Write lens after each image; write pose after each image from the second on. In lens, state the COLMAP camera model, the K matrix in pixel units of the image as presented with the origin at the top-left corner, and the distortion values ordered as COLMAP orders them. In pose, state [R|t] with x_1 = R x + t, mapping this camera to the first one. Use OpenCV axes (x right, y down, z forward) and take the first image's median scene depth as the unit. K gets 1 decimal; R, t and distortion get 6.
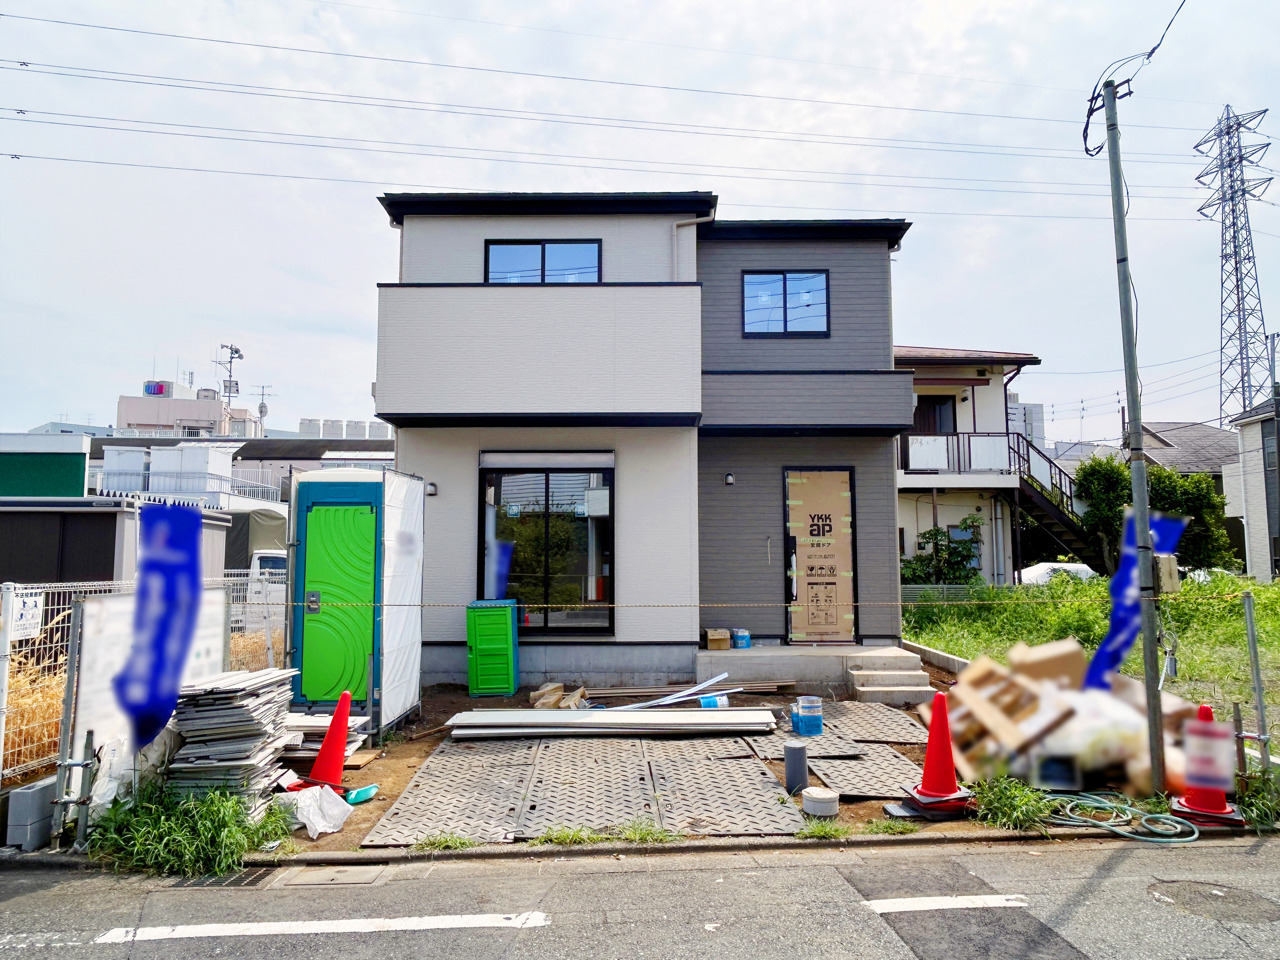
lens RADIAL K [[837.0, 0, 645.6], [0, 837.0, 481.7], [0, 0, 1]] dist [-0.002838, -0.000817]
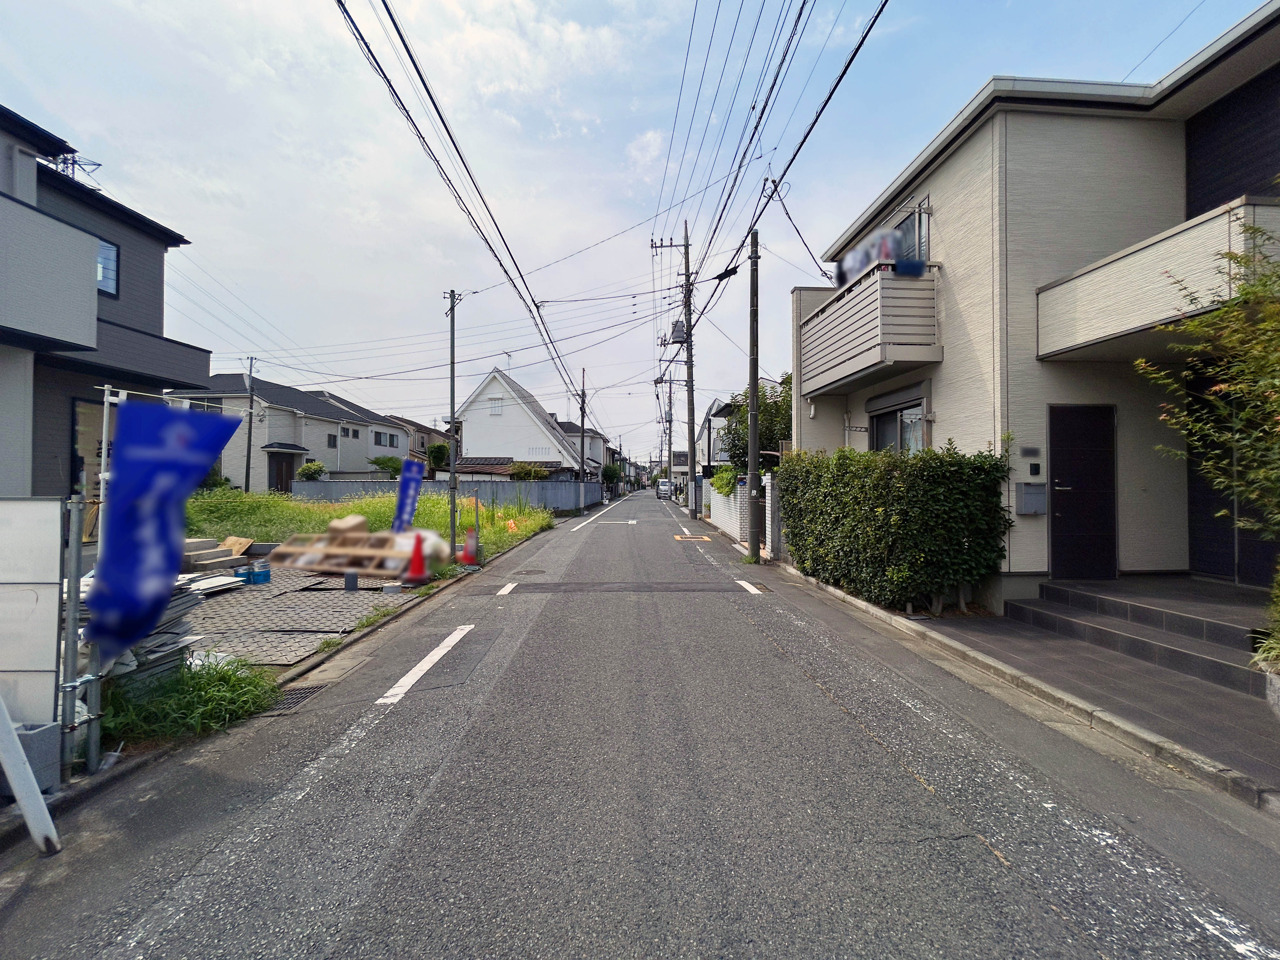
lens RADIAL K [[512.2, 0, 642.1], [0, 512.2, 477.9], [0, 0, 1]] dist [-0.016507, 0.006271]
pose [[0.032502, 0.018582, 0.999299, -0.517643], [-0.093974, 0.995455, -0.015454, 0.031208], [-0.995044, -0.093406, 0.034100, 0.172699]]
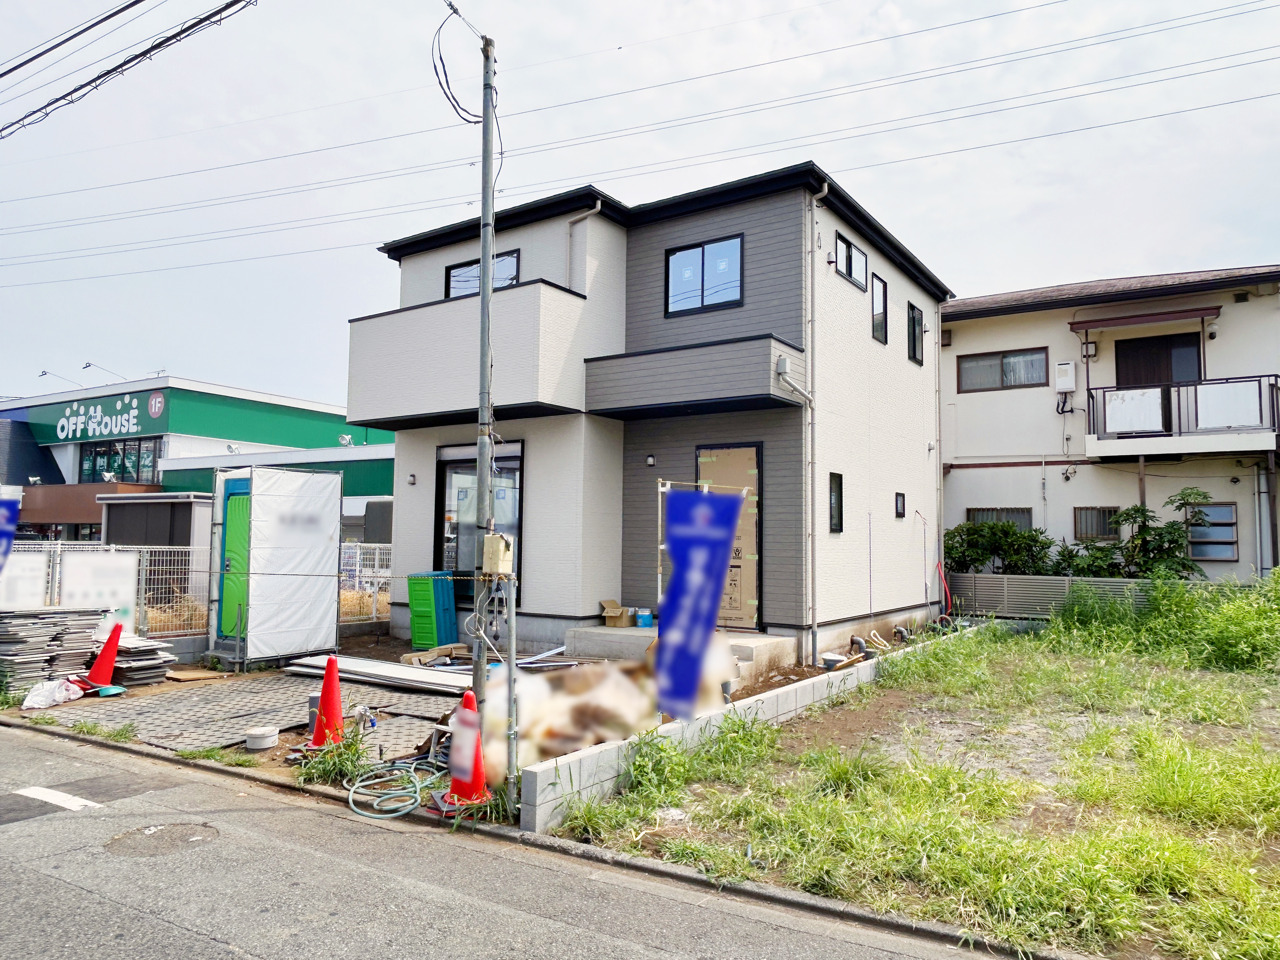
lens RADIAL K [[837.0, 0, 645.6], [0, 837.0, 481.7], [0, 0, 1]] dist [-0.002838, -0.000817]
pose [[0.836770, -0.026753, -0.546901, 0.650919], [0.037806, 0.999245, 0.008963, 0.013057], [0.546248, -0.028176, 0.837150, 0.151537]]
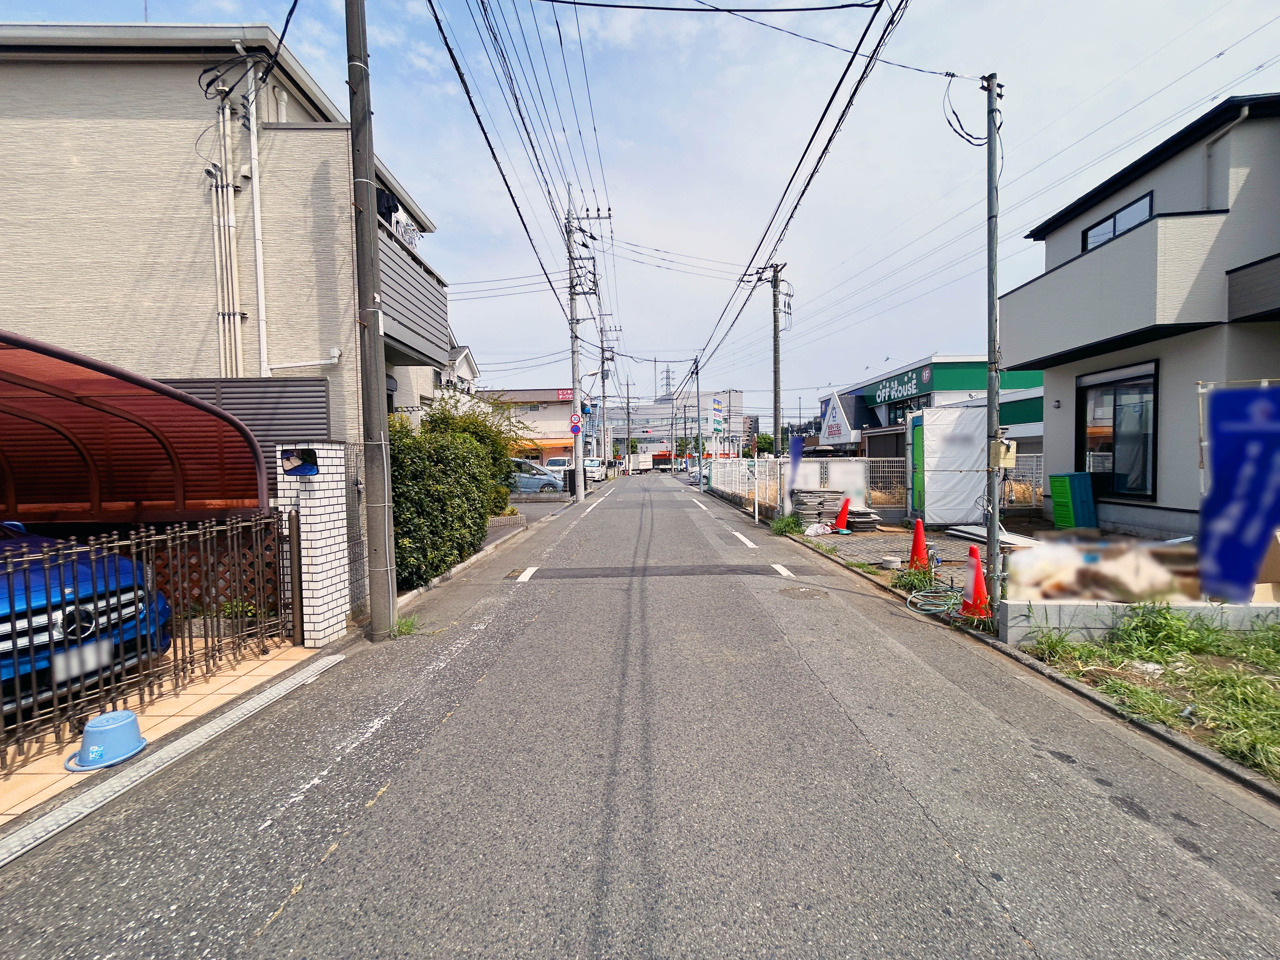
lens RADIAL K [[512.2, 0, 642.1], [0, 512.2, 477.9], [0, 0, 1]] dist [-0.016507, 0.006271]
pose [[-0.071865, 0.038595, -0.996667, 0.742992], [0.112701, 0.993166, 0.030333, 0.028335], [0.991027, -0.110146, -0.075723, 0.238264]]
